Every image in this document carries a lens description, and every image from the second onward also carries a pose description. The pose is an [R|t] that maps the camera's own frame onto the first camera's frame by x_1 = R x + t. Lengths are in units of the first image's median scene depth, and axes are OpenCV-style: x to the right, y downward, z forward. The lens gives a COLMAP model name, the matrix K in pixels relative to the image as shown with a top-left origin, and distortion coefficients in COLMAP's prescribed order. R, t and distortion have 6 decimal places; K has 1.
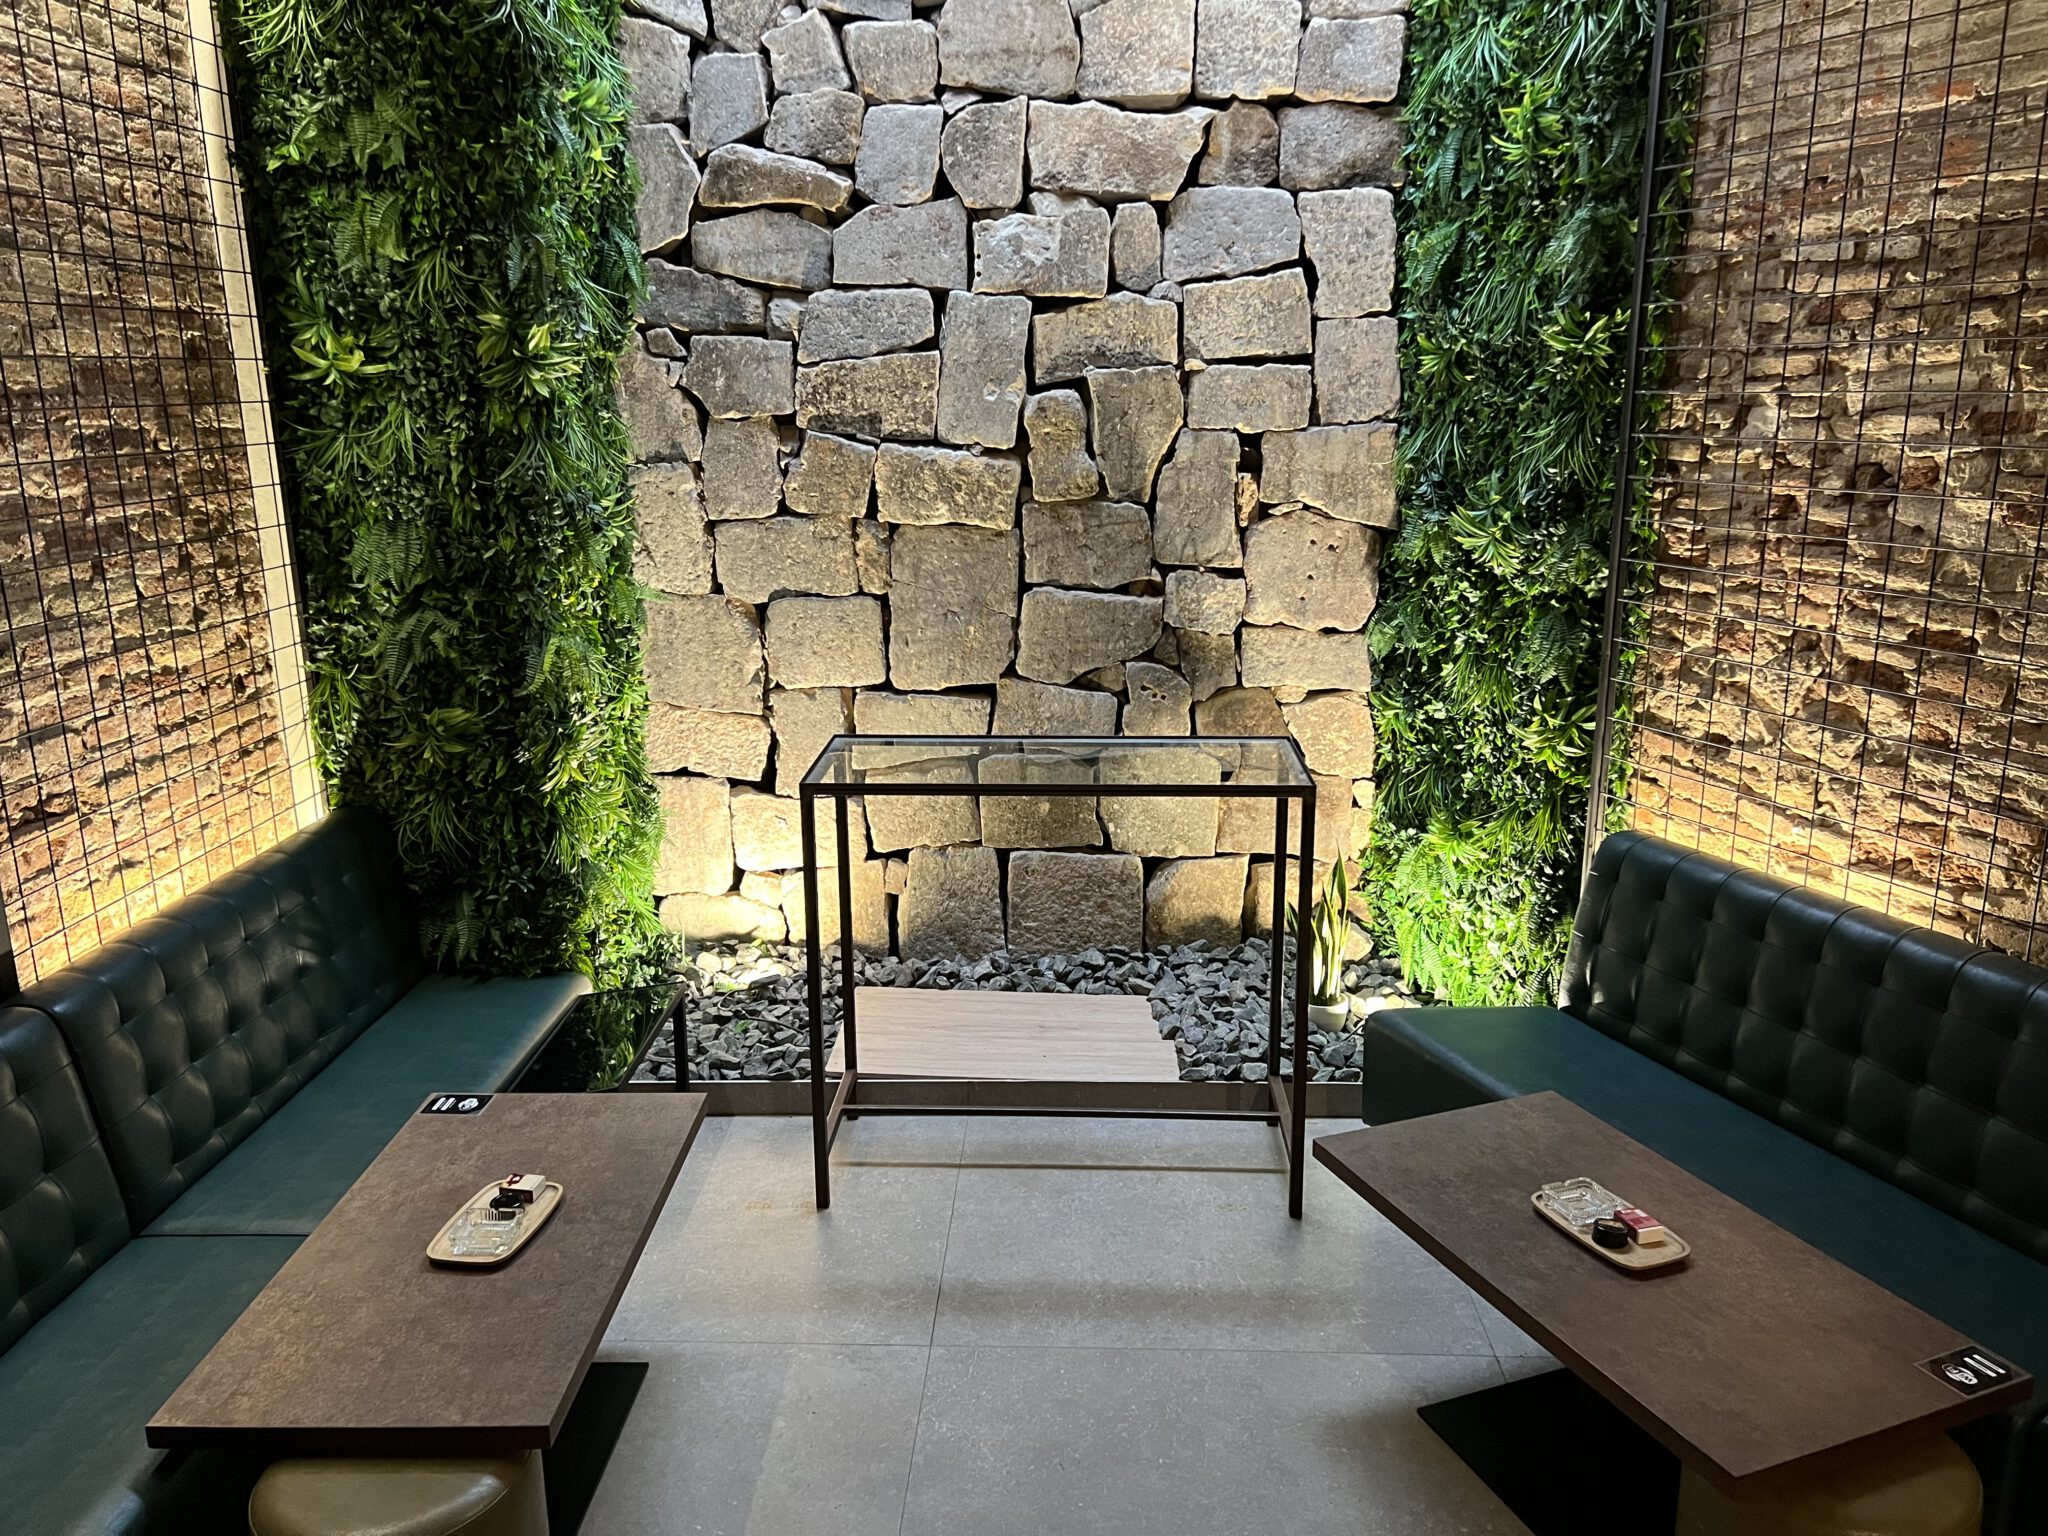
lens RADIAL K [[1545.1, 0, 1034.0], [0, 1545.1, 771.7], [0, 0, 1]] dist [0.079020, -0.091985]
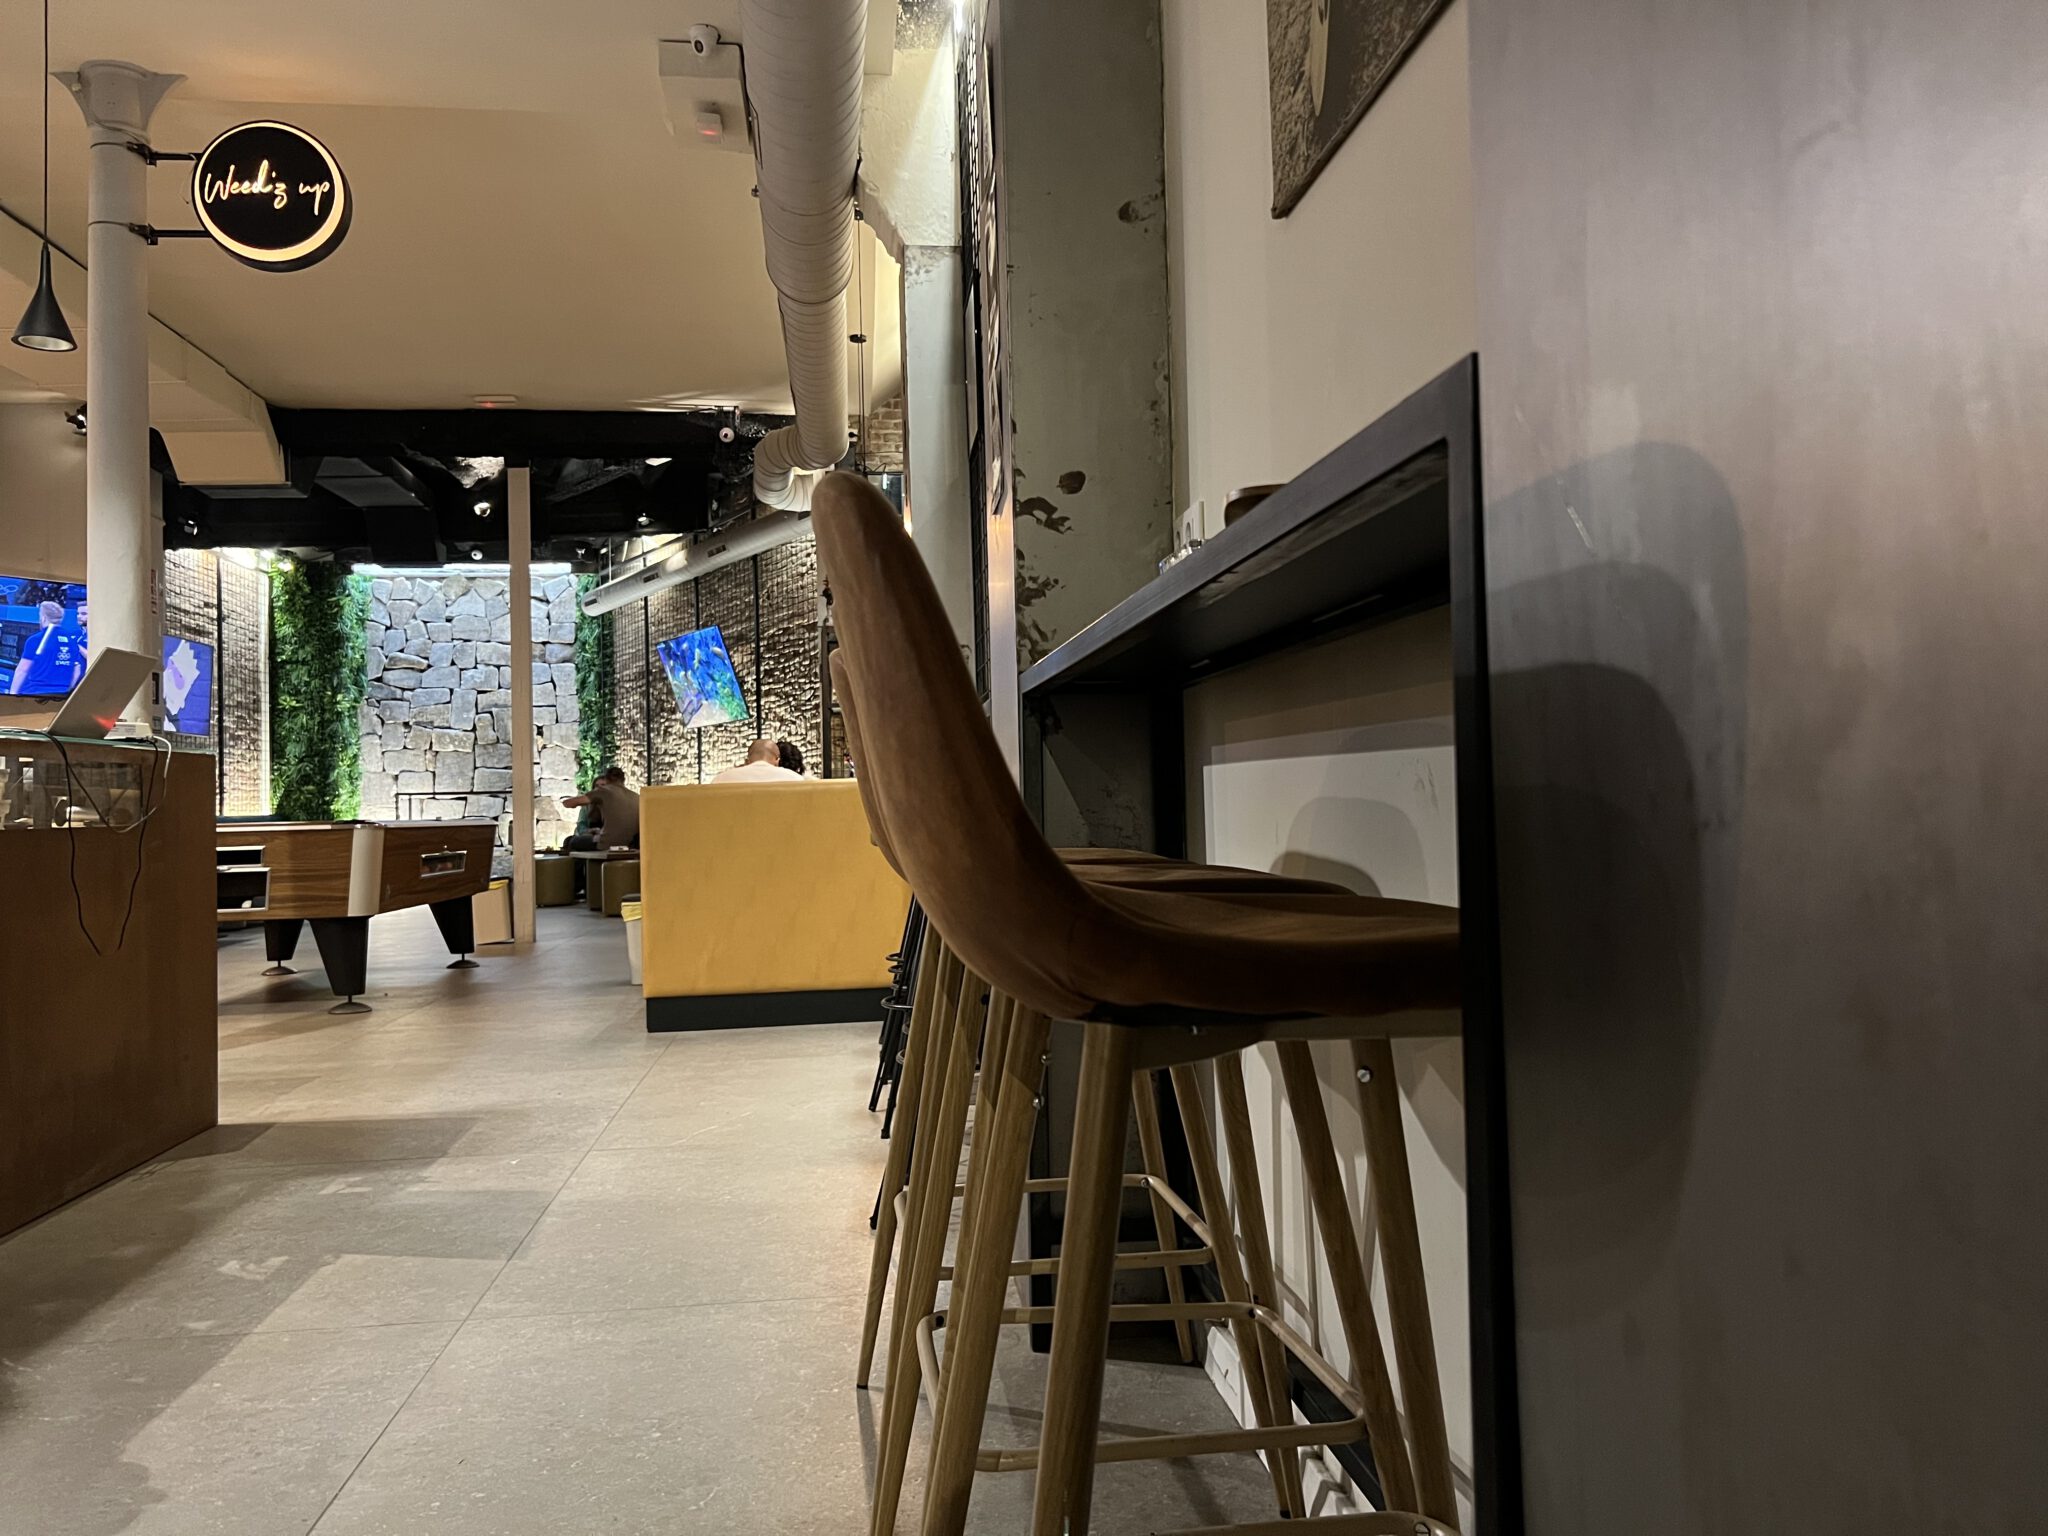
lens RADIAL K [[1545.1, 0, 1018.0], [0, 1545.1, 755.4], [0, 0, 1]] dist [0.079020, -0.091985]
pose [[0.989301, -0.008305, 0.145651, 0.780829], [0.048601, 0.960110, -0.275366, 0.996937], [-0.137554, 0.279499, 0.950242, -2.857331]]
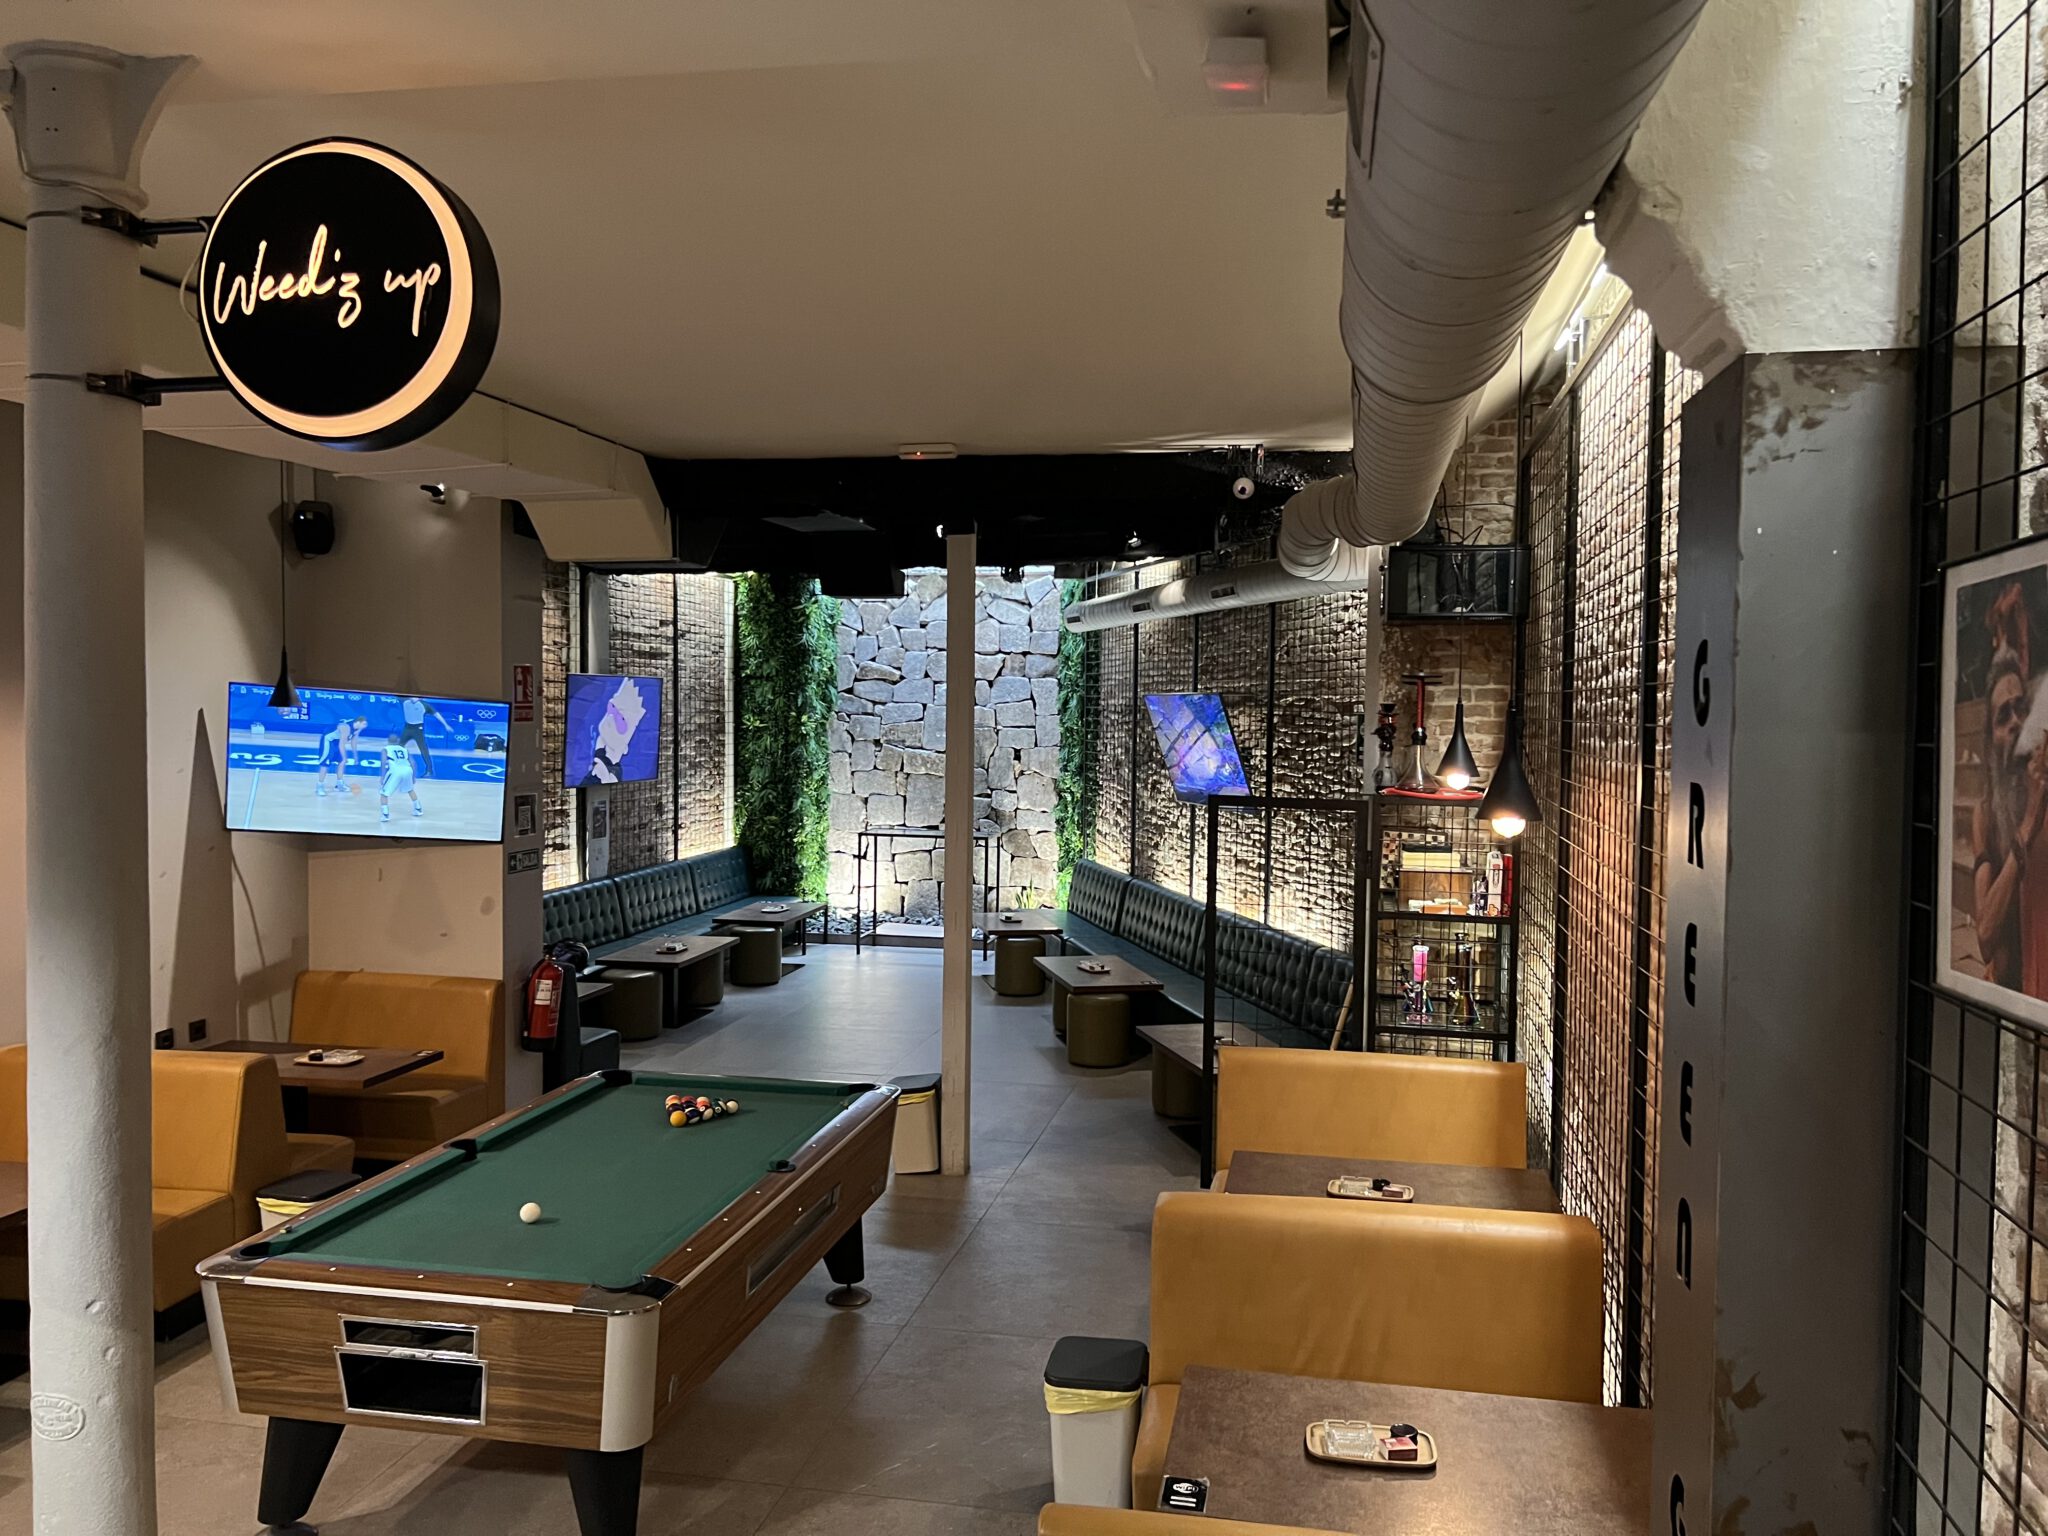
lens RADIAL K [[1545.1, 0, 1052.4], [0, 1545.1, 773.3], [0, 0, 1]] dist [0.079020, -0.091985]
pose [[0.988114, 0.030332, -0.150702, 0.747009], [-0.059632, 0.979206, -0.193906, 0.480078], [0.141686, 0.200588, 0.969376, -2.227483]]
